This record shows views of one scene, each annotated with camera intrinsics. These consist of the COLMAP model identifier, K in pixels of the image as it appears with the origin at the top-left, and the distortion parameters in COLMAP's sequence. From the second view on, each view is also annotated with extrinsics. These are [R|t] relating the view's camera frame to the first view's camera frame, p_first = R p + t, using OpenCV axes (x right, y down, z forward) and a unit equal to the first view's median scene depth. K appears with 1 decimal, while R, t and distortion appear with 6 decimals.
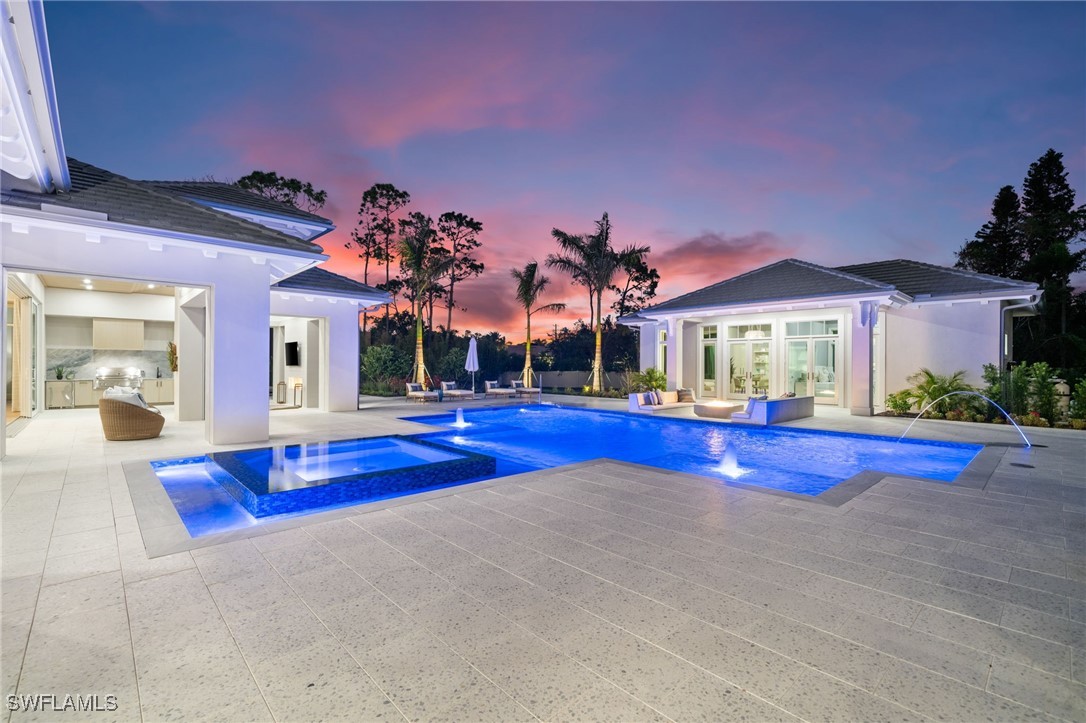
lens RADIAL K [[491.7, 0, 539.7], [0, 491.7, 361.5], [0, 0, 1]] dist [-0.001063, 0.000006]
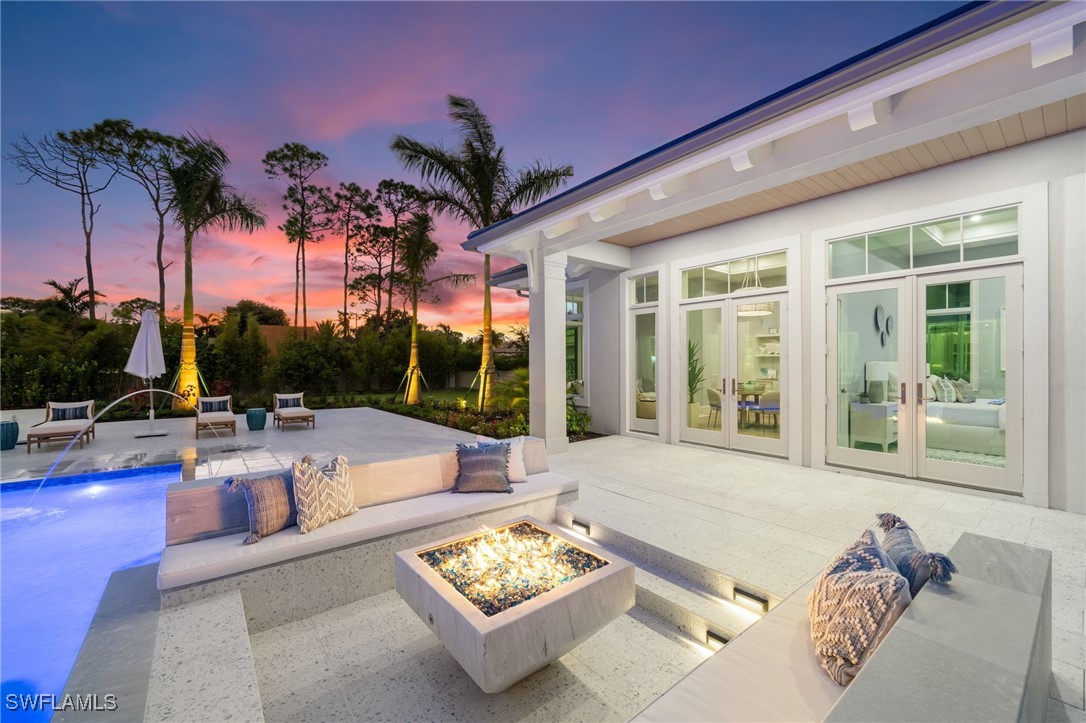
lens RADIAL K [[442.1, 0, 539.5], [0, 442.1, 360.2], [0, 0, 1]] dist [0.009973, 0.000422]
pose [[0.997452, -0.009862, -0.070662, 0.170481], [0.009968, 0.999950, 0.001140, 0.002730], [0.070647, -0.001842, 0.997500, 0.365317]]
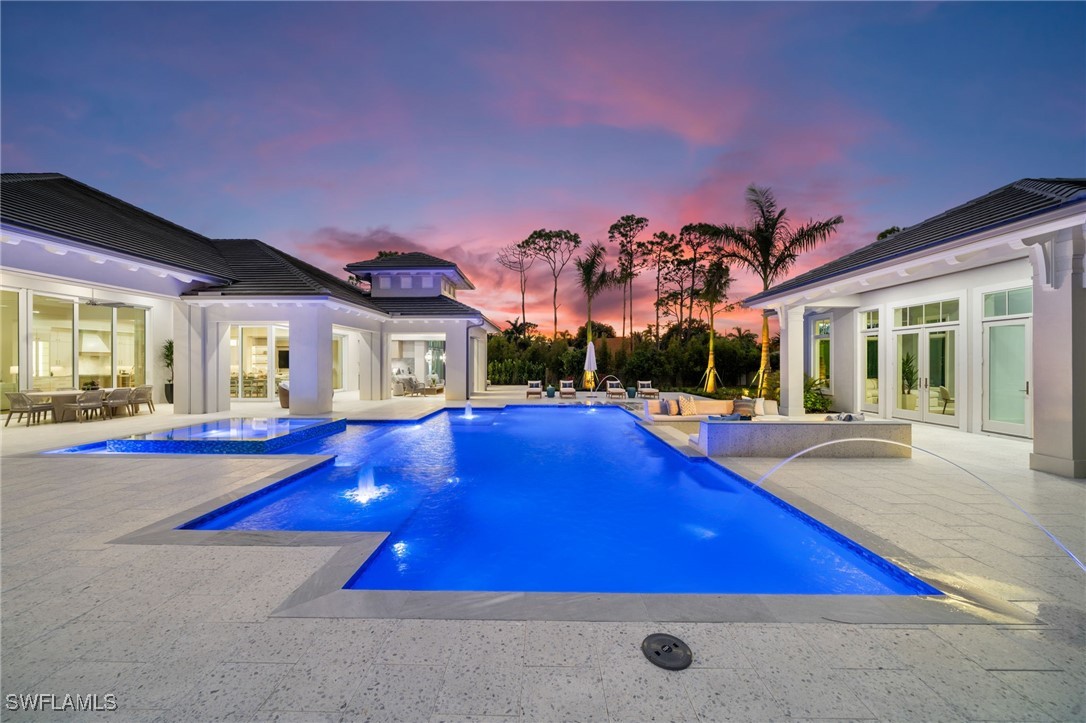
lens RADIAL K [[403.2, 0, 526.1], [0, 403.2, 357.1], [0, 0, 1]] dist [-0.002443, -0.000108]
pose [[0.717238, -0.014998, -0.696667, 0.242863], [0.006617, 0.999870, -0.014713, -0.000784], [0.696797, 0.005943, 0.717244, 0.148266]]
